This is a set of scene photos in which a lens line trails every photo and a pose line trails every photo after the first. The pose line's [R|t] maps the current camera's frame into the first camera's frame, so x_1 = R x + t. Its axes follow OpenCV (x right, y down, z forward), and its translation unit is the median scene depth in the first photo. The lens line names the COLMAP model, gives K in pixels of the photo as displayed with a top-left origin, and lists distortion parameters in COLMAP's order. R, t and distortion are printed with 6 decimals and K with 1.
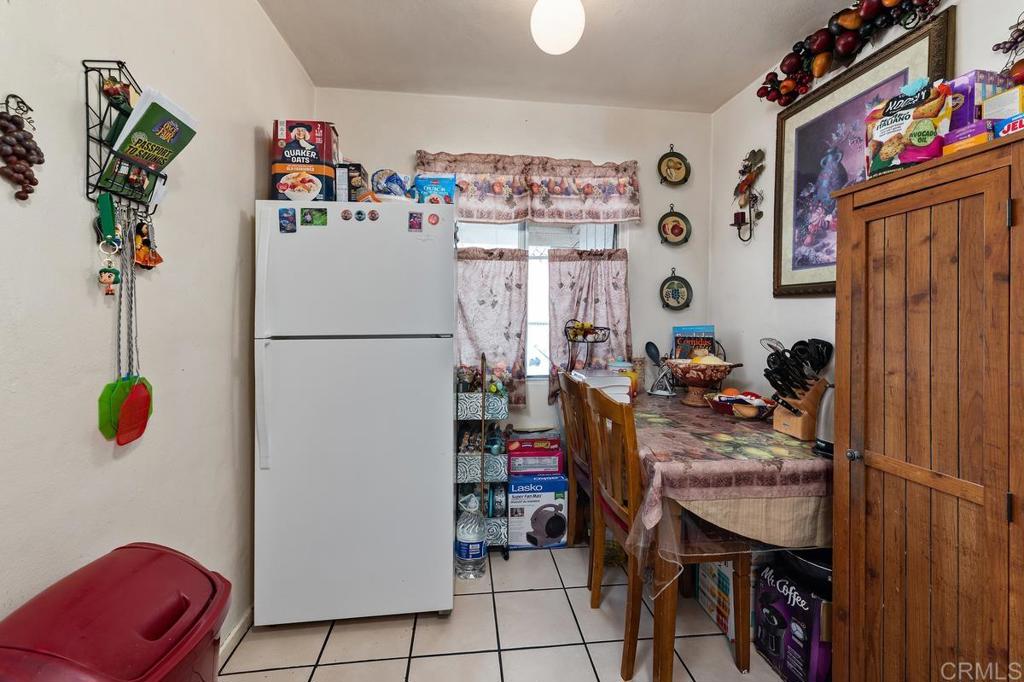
lens RADIAL K [[423.0, 0, 511.5], [0, 423.0, 317.1], [0, 0, 1]] dist [0.000567, -0.000323]
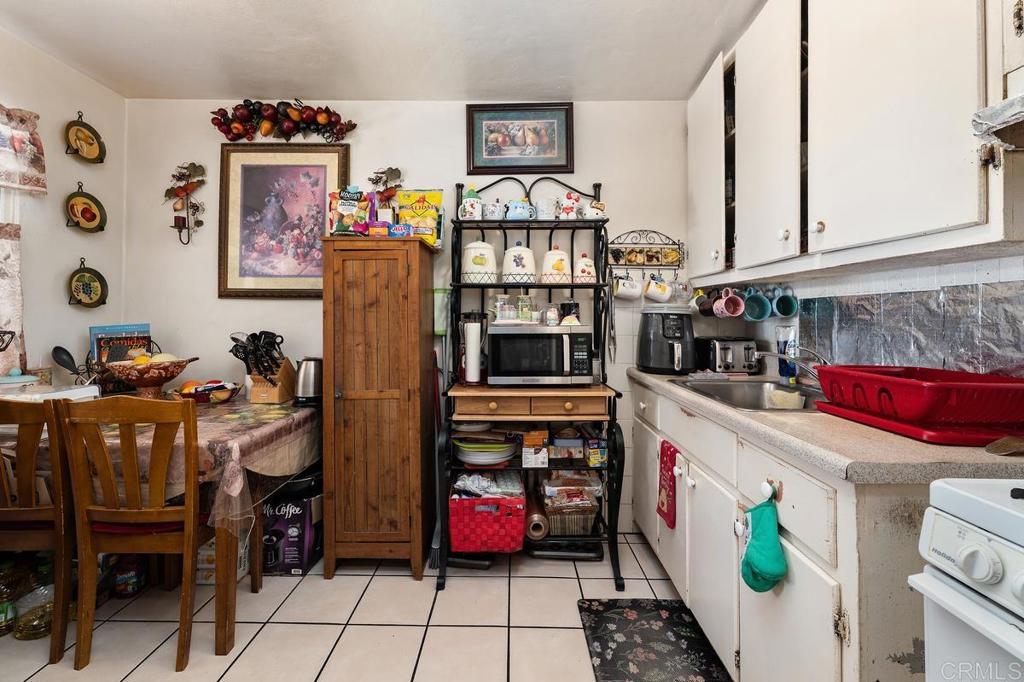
lens RADIAL K [[423.0, 0, 500.7], [0, 423.0, 313.2], [0, 0, 1]] dist [0.000567, -0.000323]
pose [[0.140717, -0.002207, 0.990047, -0.504946], [0.004566, 0.999988, 0.001580, -0.003498], [-0.990039, 0.004299, 0.140725, 0.072442]]
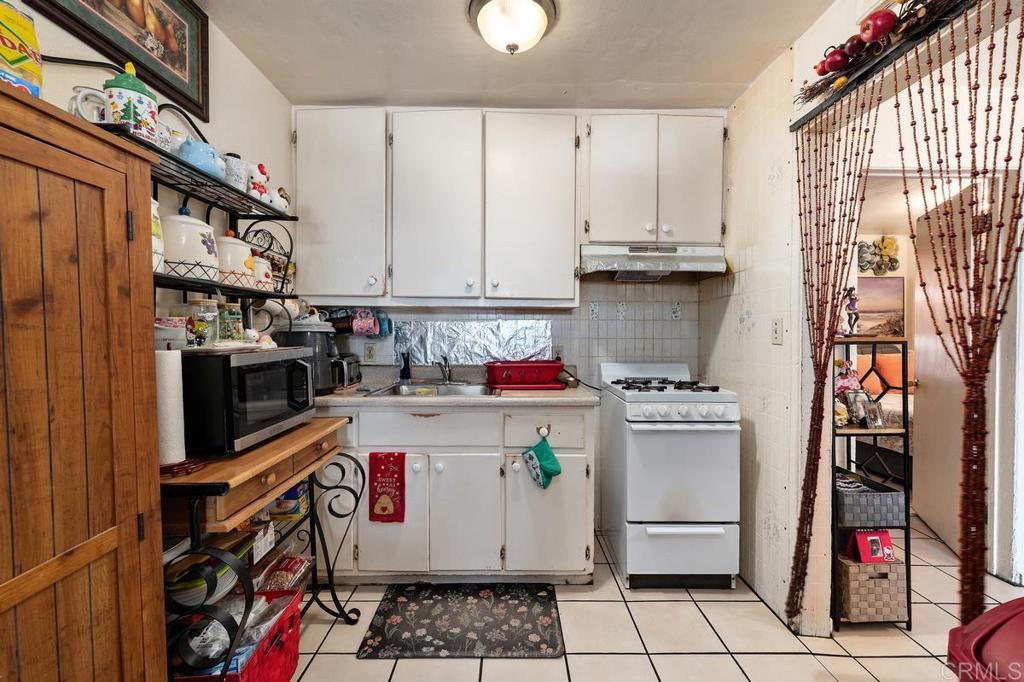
lens RADIAL K [[423.0, 0, 516.9], [0, 423.0, 341.1], [0, 0, 1]] dist [0.000567, -0.000323]
pose [[-0.993387, -0.013533, 0.114011, 0.091292], [-0.010564, 0.999590, 0.026608, -0.009221], [-0.114324, 0.025227, -0.993123, 0.866738]]
